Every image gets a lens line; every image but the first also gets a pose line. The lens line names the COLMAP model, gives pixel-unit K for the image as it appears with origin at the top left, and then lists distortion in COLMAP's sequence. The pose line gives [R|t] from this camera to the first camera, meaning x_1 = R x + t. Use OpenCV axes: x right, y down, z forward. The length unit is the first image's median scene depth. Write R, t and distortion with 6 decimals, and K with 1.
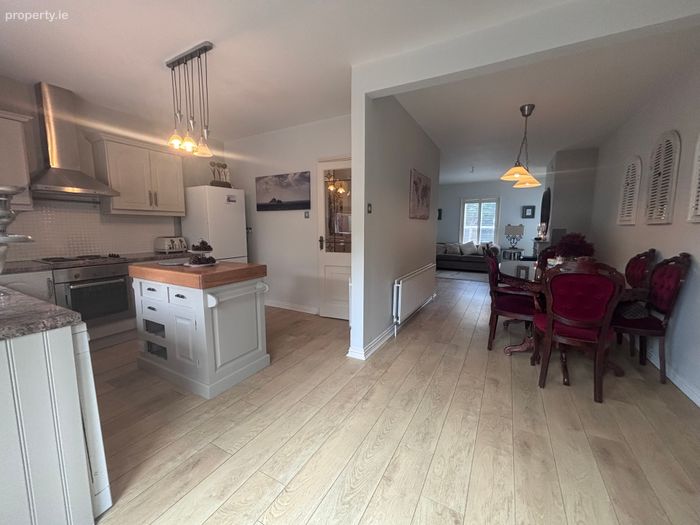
lens RADIAL K [[282.0, 0, 350.0], [0, 282.0, 262.5], [0, 0, 1]] dist [-0.002034, -0.000015]
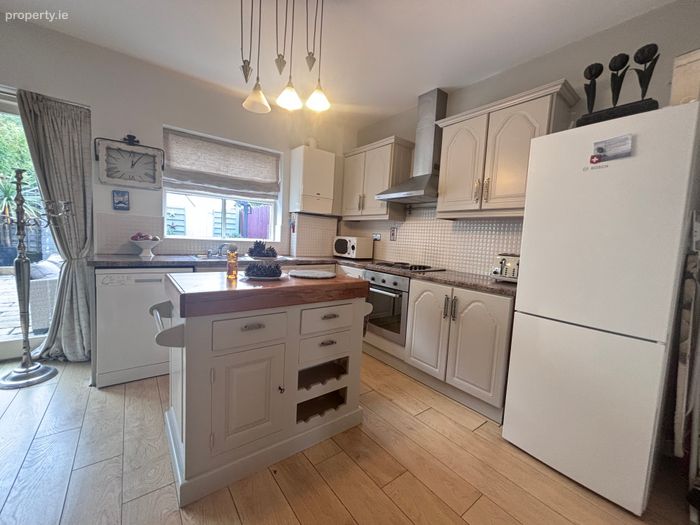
lens RADIAL K [[282.0, 0, 350.0], [0, 282.0, 262.5], [0, 0, 1]] dist [-0.002034, -0.000015]
pose [[-0.396644, 0.058966, -0.916076, 0.005154], [-0.165327, 0.977028, 0.134473, -0.107576], [0.902962, 0.204790, -0.377784, 1.011671]]
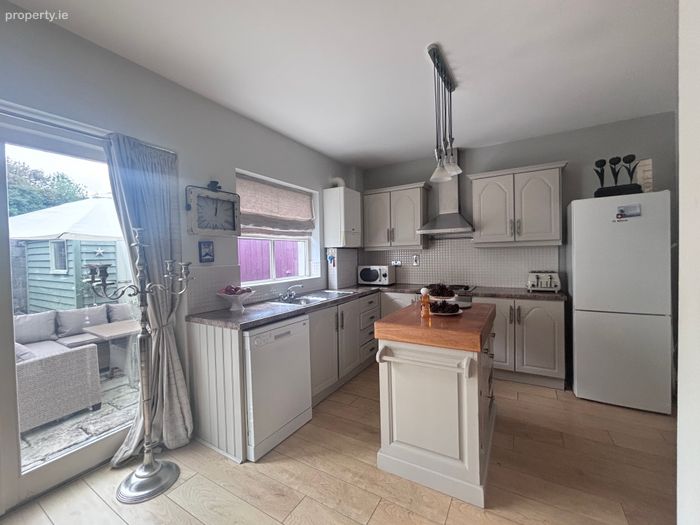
lens RADIAL K [[287.9, 0, 350.0], [0, 287.9, 262.5], [0, 0, 1]] dist [-0.001839, -0.000235]
pose [[-0.031888, 0.023393, -0.999218, 0.223491], [-0.097134, 0.994921, 0.026393, -0.094396], [0.994760, 0.097900, -0.029454, 0.524693]]
